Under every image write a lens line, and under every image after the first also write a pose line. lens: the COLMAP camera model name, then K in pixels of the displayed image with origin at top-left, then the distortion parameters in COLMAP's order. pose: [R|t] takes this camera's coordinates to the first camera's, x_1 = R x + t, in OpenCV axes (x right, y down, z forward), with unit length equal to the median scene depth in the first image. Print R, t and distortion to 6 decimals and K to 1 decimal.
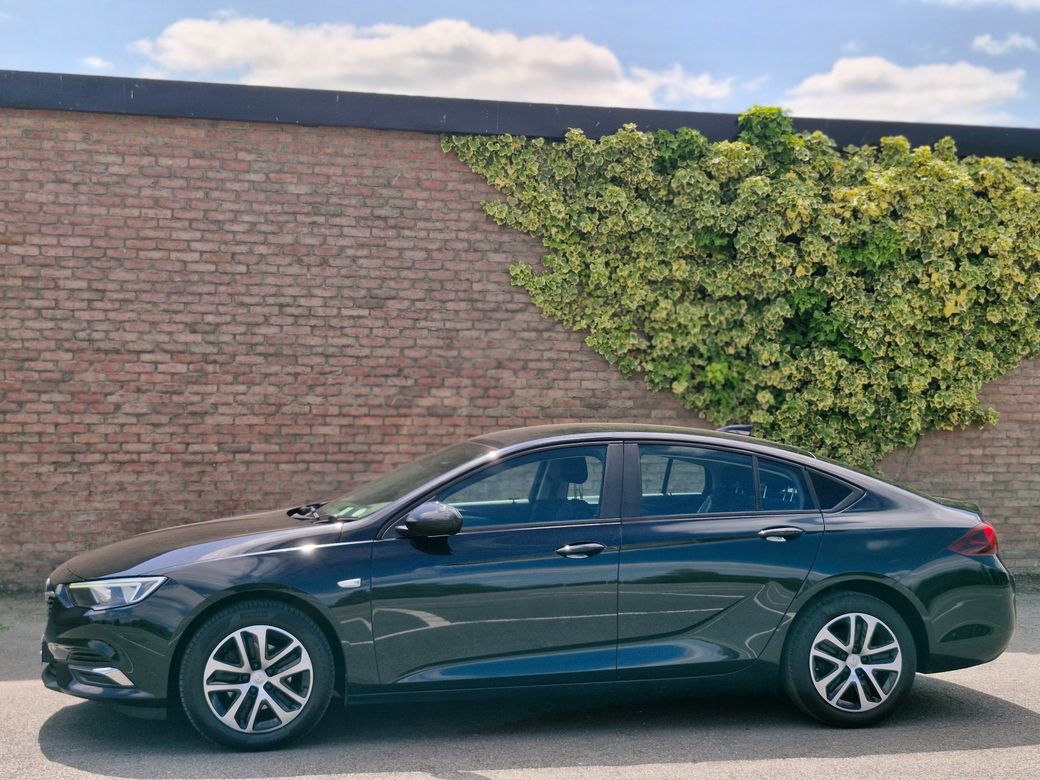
lens RADIAL K [[1447.6, 0, 518.0], [0, 1447.6, 408.3], [0, 0, 1]] dist [0.172919, -0.350126]
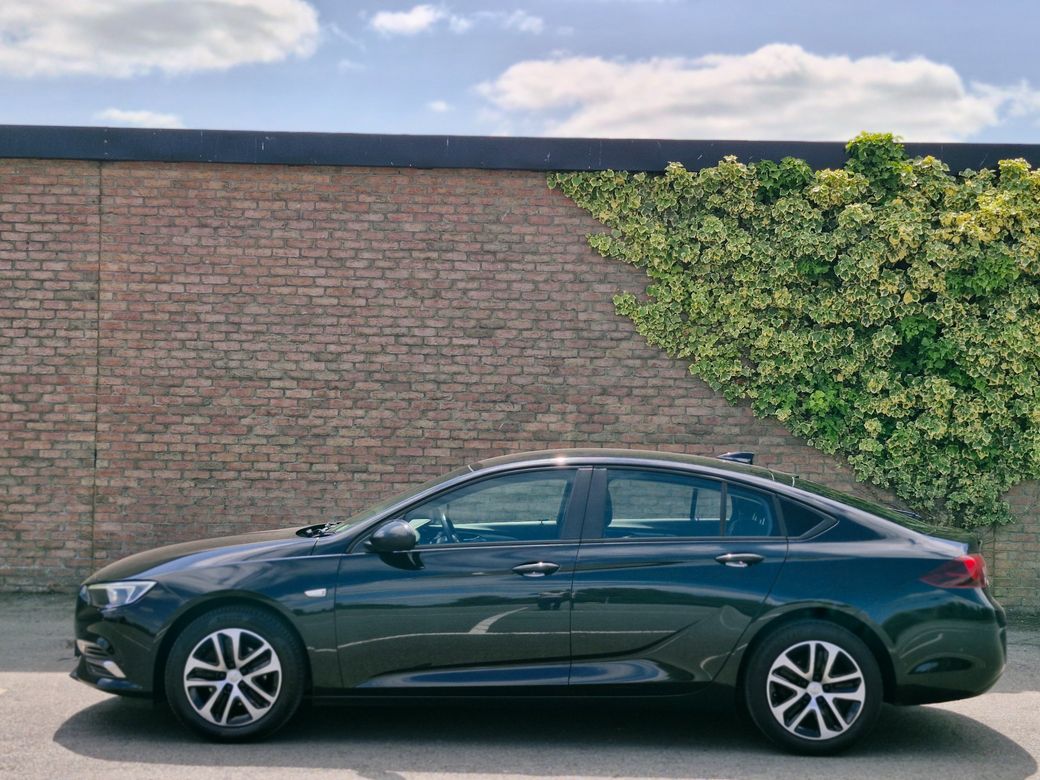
lens RADIAL K [[1442.0, 0, 525.2], [0, 1442.0, 394.3], [0, 0, 1]] dist [0.170215, -0.336321]
pose [[0.975410, 0.004353, -0.220355, 0.161167], [-0.010124, 0.999634, -0.025069, -0.001643], [0.220166, 0.026684, 0.975097, -0.016814]]
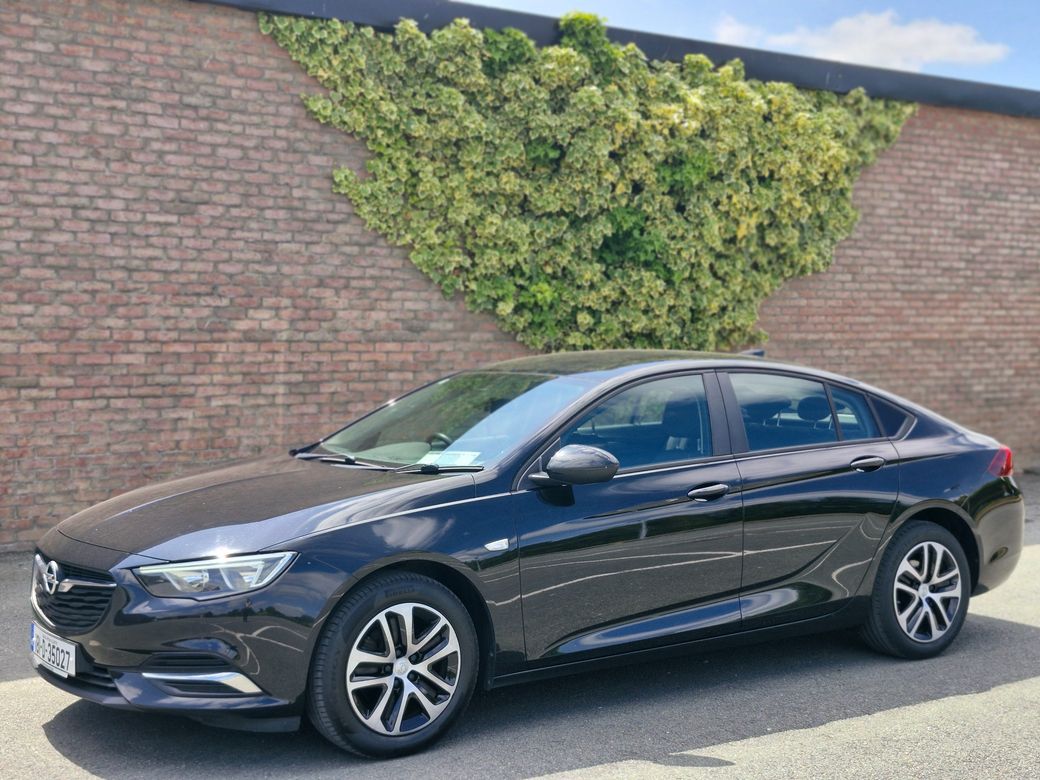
lens RADIAL K [[1443.4, 0, 524.4], [0, 1443.4, 389.2], [0, 0, 1]] dist [0.168164, -0.334929]
pose [[0.920995, -0.021463, 0.388984, -0.247423], [0.004609, 0.999012, 0.044209, -0.003599], [-0.389548, -0.038923, 0.920183, 0.134880]]
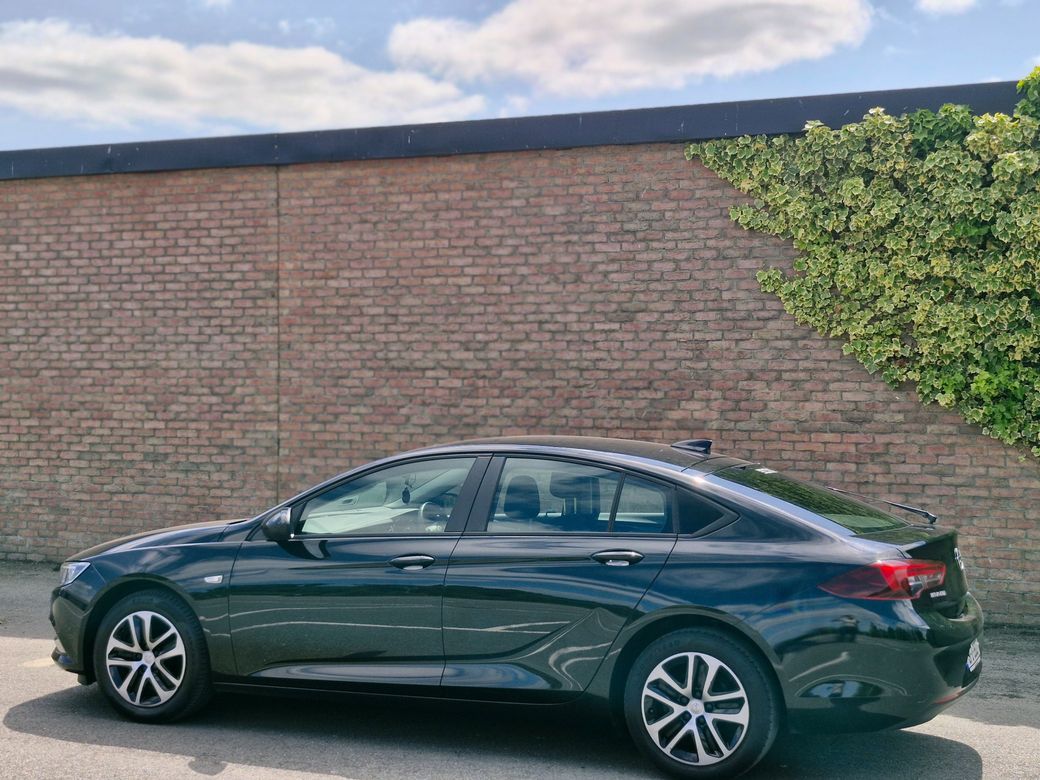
lens RADIAL K [[1443.4, 0, 524.4], [0, 1443.4, 389.2], [0, 0, 1]] dist [0.168164, -0.334929]
pose [[0.825873, -0.007180, -0.563811, 0.405938], [-0.005742, 0.999760, -0.021143, -0.000440], [0.563827, 0.020699, 0.825633, 0.131799]]
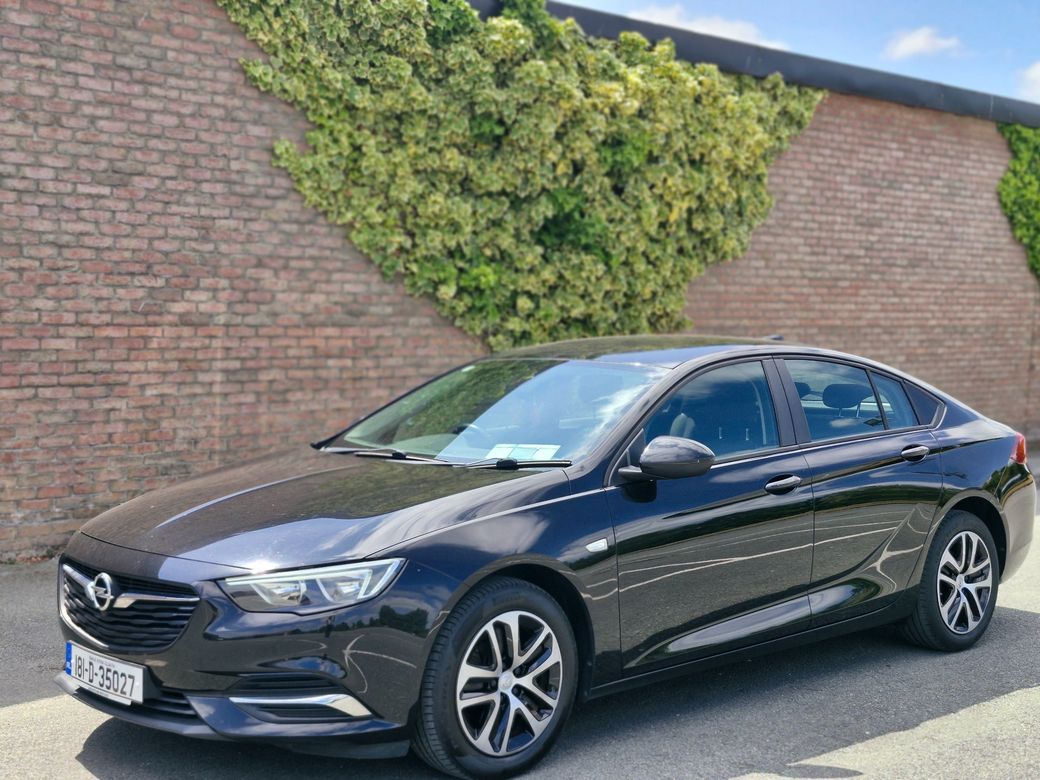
lens RADIAL K [[1442.0, 0, 525.2], [0, 1442.0, 394.3], [0, 0, 1]] dist [0.170215, -0.336321]
pose [[0.854942, -0.029931, 0.517860, -0.317685], [0.000568, 0.998387, 0.056766, -0.002040], [-0.518724, -0.048237, 0.853580, 0.214879]]
